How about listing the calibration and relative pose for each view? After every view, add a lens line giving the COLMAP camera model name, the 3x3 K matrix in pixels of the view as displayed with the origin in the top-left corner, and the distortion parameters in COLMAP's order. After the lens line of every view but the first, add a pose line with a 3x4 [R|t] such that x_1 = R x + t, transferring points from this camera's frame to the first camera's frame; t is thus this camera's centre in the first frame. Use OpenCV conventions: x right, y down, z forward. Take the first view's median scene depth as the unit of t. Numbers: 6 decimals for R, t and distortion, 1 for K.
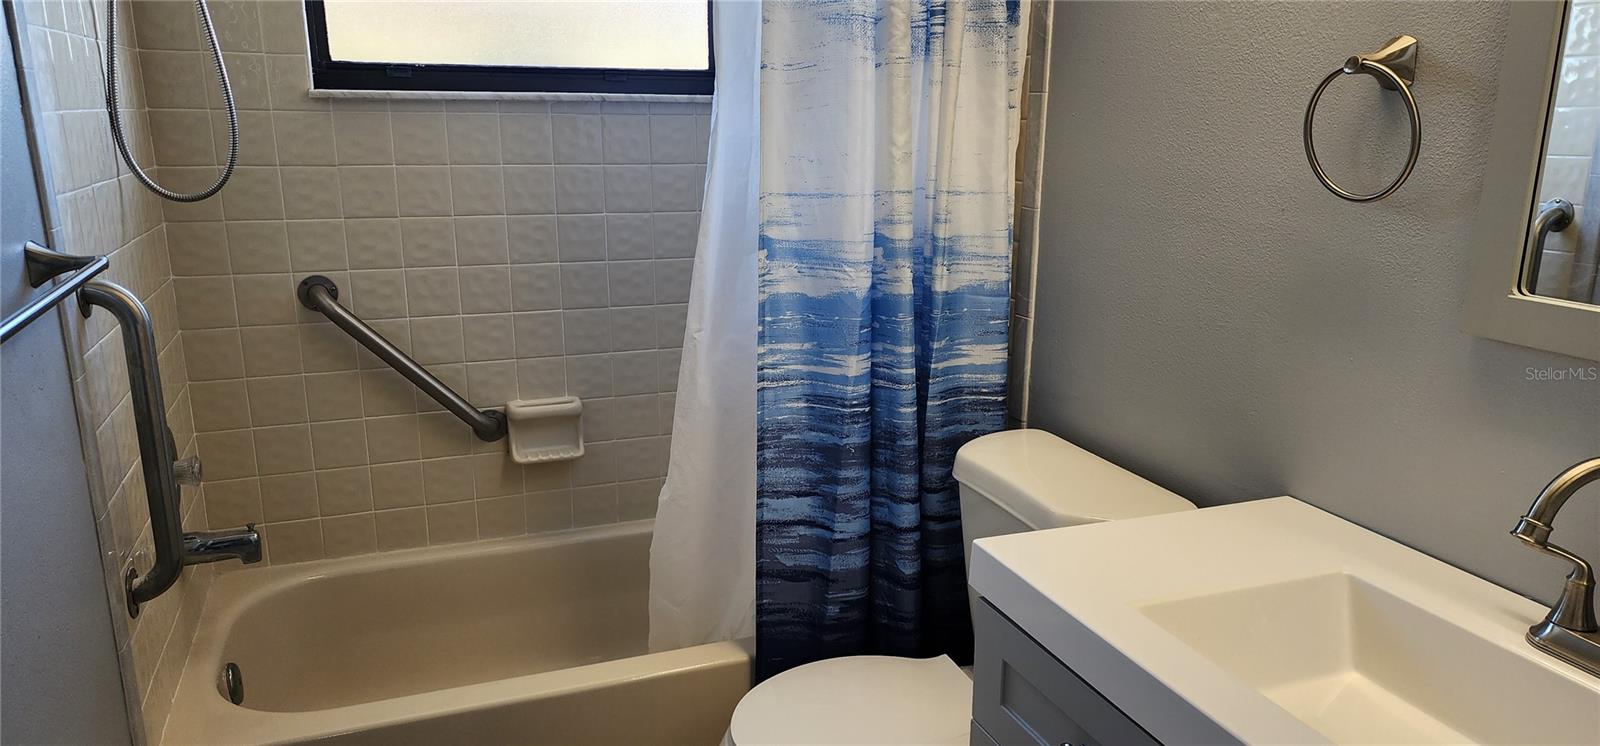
lens RADIAL K [[1063.7, 0, 806.5], [0, 1063.7, 372.9], [0, 0, 1]] dist [0.075750, -0.065456]
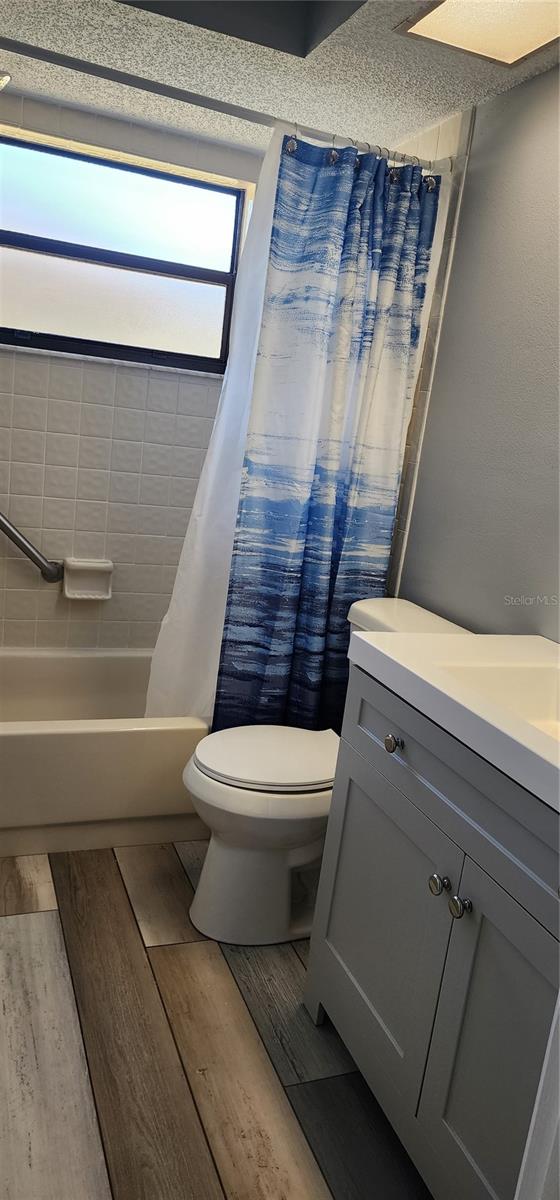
lens RADIAL K [[797.8, 0, 273.3], [0, 797.8, 598.5], [0, 0, 1]] dist [0.075750, -0.065456]
pose [[0.993814, 0.108555, 0.023429, -0.005850], [-0.108156, 0.993977, -0.017648, 0.092829], [-0.025203, 0.015005, 0.999570, -0.195216]]
